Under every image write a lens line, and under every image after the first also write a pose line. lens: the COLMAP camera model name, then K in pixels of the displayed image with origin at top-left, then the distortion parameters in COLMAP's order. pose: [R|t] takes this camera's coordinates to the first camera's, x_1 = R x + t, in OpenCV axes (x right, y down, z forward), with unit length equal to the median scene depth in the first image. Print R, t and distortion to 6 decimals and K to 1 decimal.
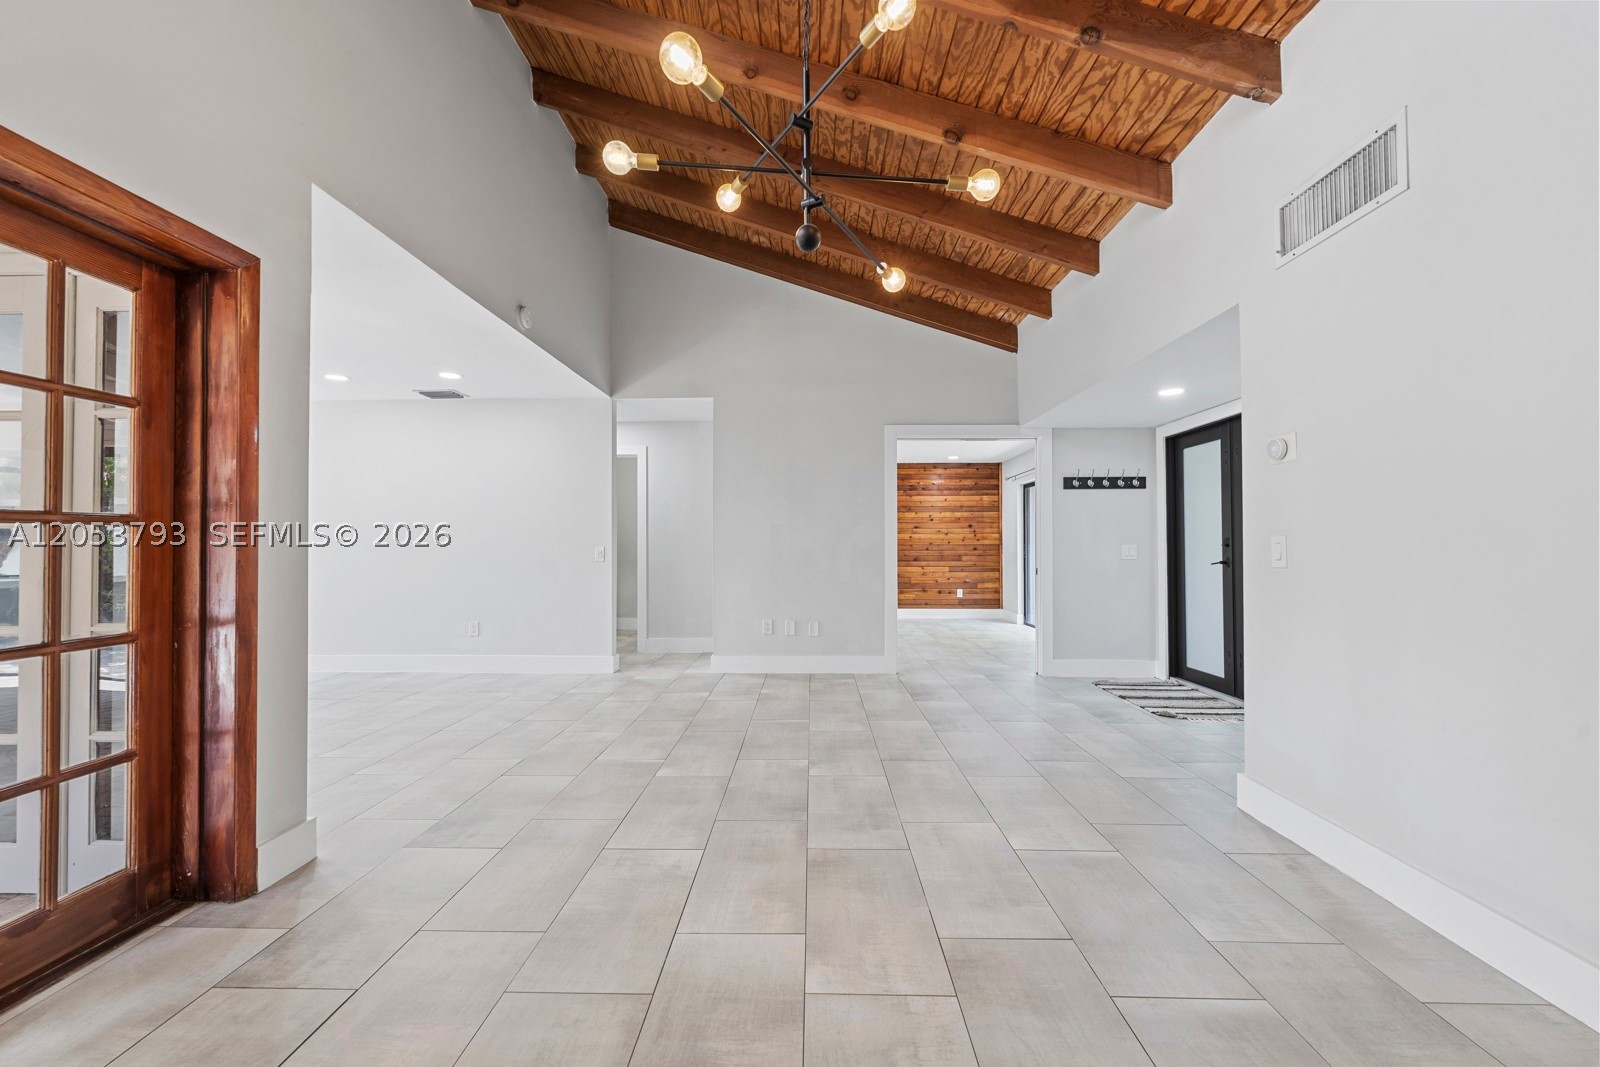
lens RADIAL K [[646.3, 0, 797.0], [0, 646.3, 536.6], [0, 0, 1]] dist [0.000130, -0.000729]
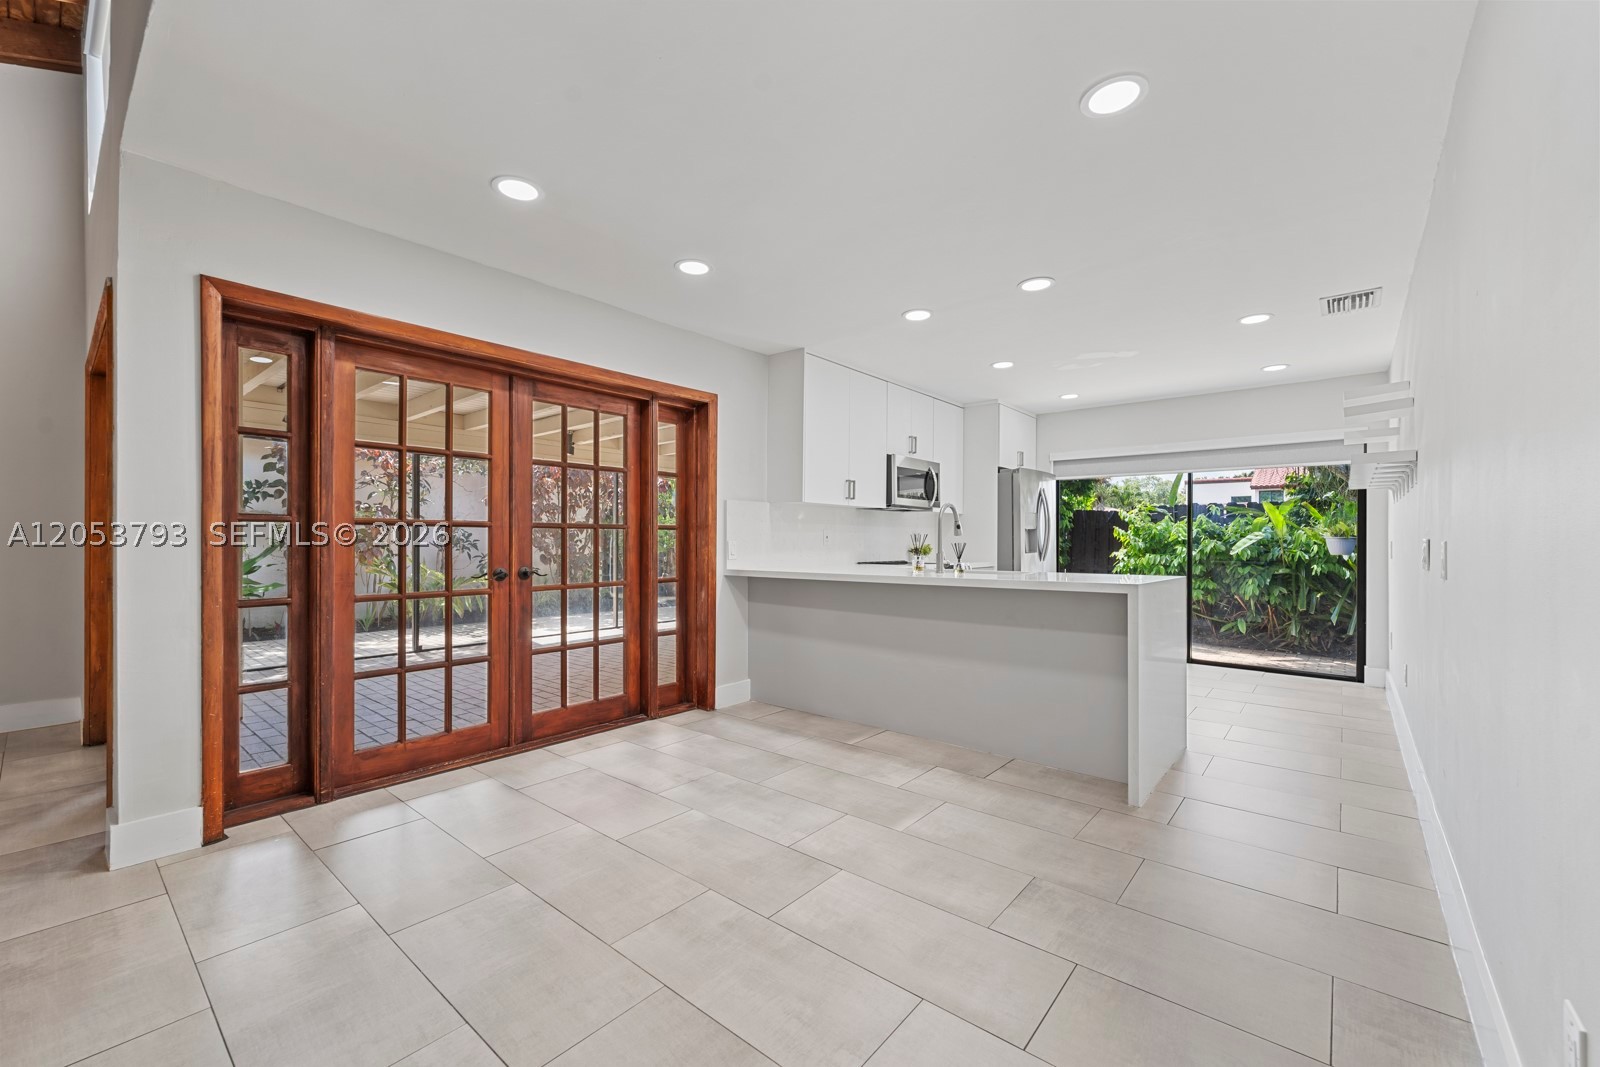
lens RADIAL K [[646.3, 0, 795.6], [0, 646.3, 542.1], [0, 0, 1]] dist [0.000130, -0.000729]
pose [[-0.625414, 0.001646, -0.780291, -0.627069], [0.009023, 0.999946, -0.005123, 0.034398], [0.780241, -0.010245, -0.625395, 2.321727]]
